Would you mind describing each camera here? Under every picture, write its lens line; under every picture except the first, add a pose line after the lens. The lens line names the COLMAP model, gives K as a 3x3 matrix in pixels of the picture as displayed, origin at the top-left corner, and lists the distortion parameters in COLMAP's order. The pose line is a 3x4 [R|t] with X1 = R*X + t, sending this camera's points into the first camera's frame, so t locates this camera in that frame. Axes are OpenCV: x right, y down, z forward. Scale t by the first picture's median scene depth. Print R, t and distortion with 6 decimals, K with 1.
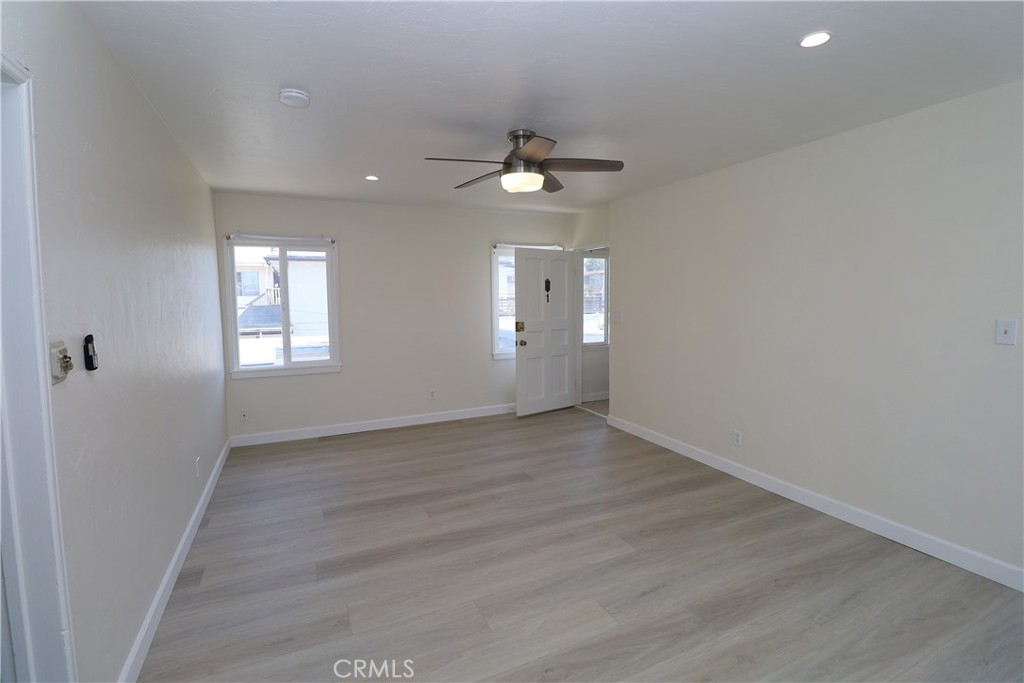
lens RADIAL K [[472.3, 0, 513.2], [0, 472.3, 328.2], [0, 0, 1]] dist [0.002125, -0.014091]
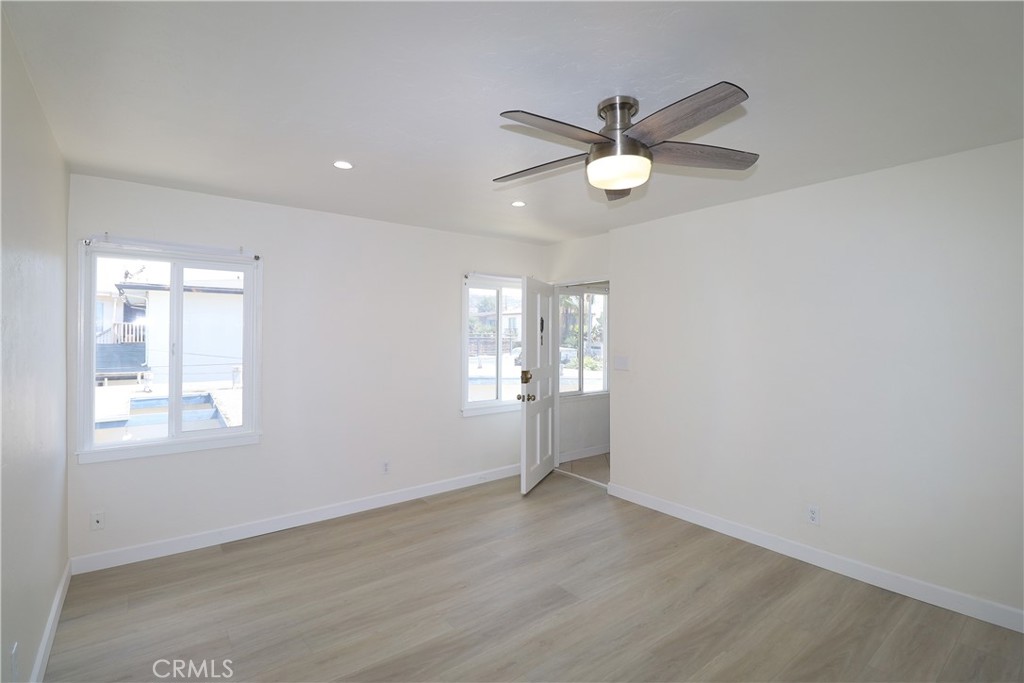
lens RADIAL K [[472.3, 0, 513.2], [0, 472.3, 328.2], [0, 0, 1]] dist [0.002125, -0.014091]
pose [[0.973066, 0.016279, 0.229951, -0.179910], [0.003388, 0.996386, -0.084874, -0.017850], [-0.230502, 0.083367, 0.969494, 0.249426]]
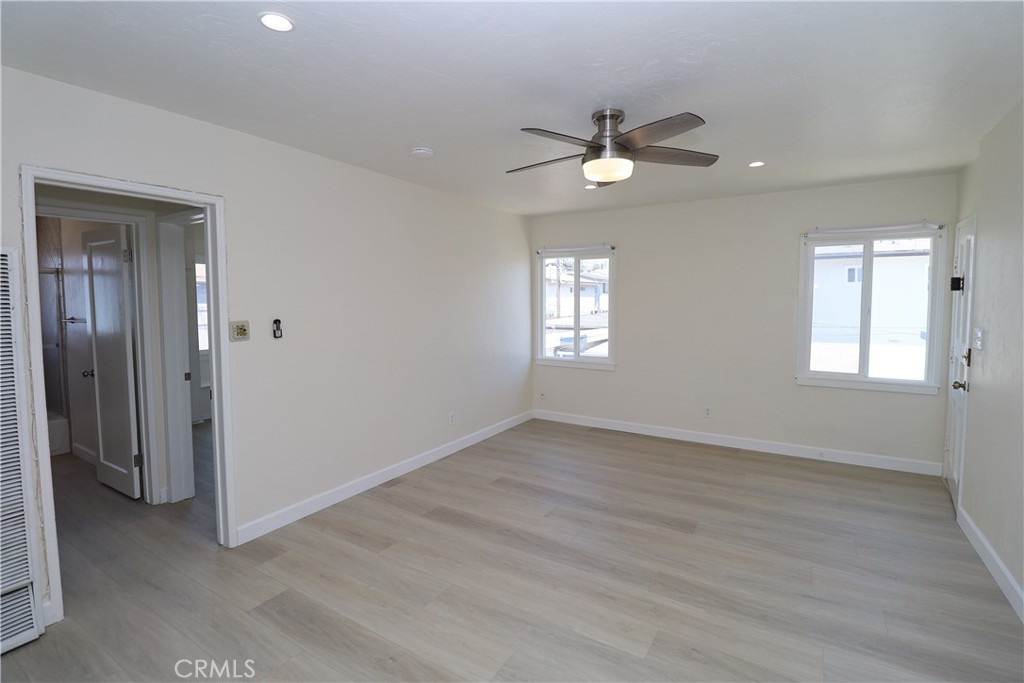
lens RADIAL K [[472.3, 0, 513.2], [0, 472.3, 328.2], [0, 0, 1]] dist [0.002125, -0.014091]
pose [[0.548479, 0.058664, -0.834104, 0.421817], [-0.061543, 0.997663, 0.029698, -0.022282], [0.833896, 0.035044, 0.550808, 0.248507]]
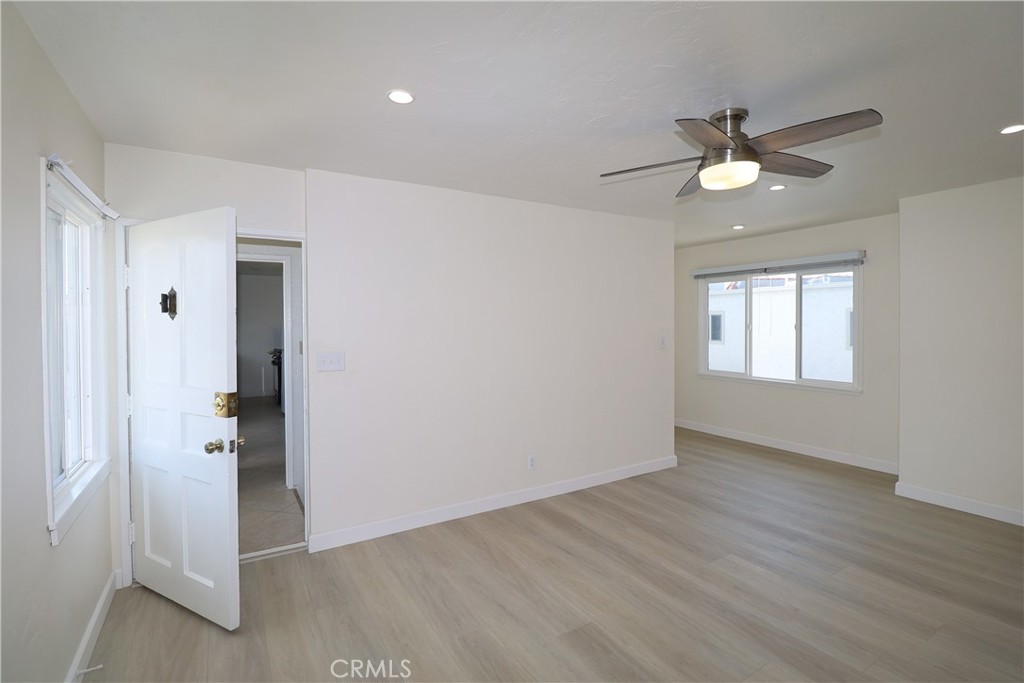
lens RADIAL K [[472.3, 0, 513.2], [0, 472.3, 328.2], [0, 0, 1]] dist [0.002125, -0.014091]
pose [[-0.114110, 0.001082, 0.993468, -0.451881], [0.077602, 0.996954, 0.007828, -0.059781], [-0.990433, 0.077988, -0.113846, 0.929265]]
